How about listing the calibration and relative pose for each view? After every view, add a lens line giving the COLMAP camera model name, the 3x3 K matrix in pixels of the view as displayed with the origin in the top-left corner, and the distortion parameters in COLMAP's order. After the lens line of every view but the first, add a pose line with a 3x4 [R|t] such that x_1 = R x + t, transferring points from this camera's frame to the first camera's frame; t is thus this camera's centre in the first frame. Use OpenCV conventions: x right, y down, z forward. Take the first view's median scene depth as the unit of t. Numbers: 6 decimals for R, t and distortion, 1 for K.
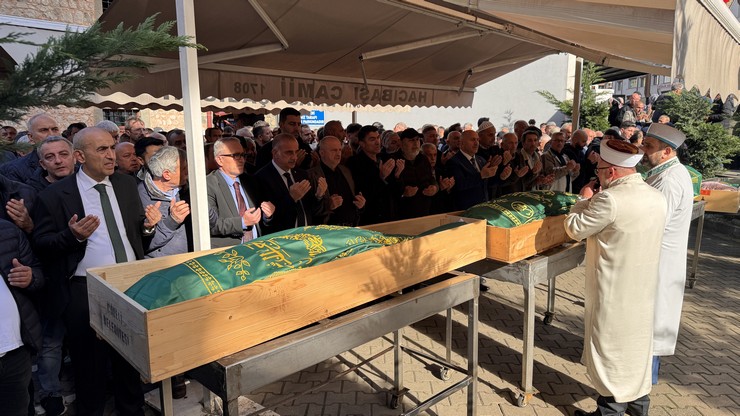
lens RADIAL K [[494.9, 0, 370.0], [0, 494.9, 208.0], [0, 0, 1]] dist [0.041337, -0.001322]
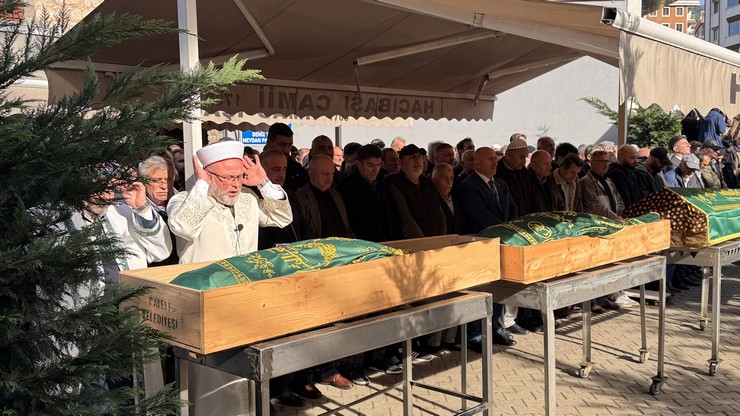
lens RADIAL K [[772.1, 0, 370.0], [0, 772.1, 208.0], [0, 0, 1]] dist [0.012510, 0.013913]
pose [[0.999581, -0.007558, 0.027938, -0.036887], [0.009942, 0.996229, -0.086192, 0.064869], [-0.027181, 0.086434, 0.995887, -0.327794]]
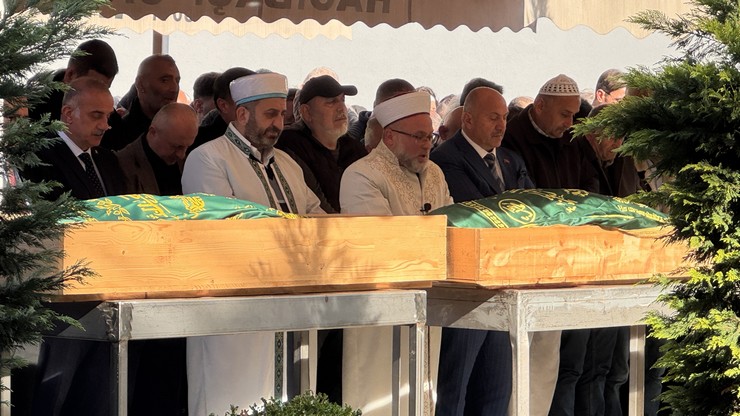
lens RADIAL K [[3523.4, 0, 370.0], [0, 3523.4, 208.0], [0, 0, 1]] dist [-1.351125, -3.224447]
pose [[0.997179, 0.022402, 0.071645, -0.123444], [-0.012179, 0.990067, -0.140068, 0.448158], [-0.074071, 0.138800, 0.987546, -2.365175]]
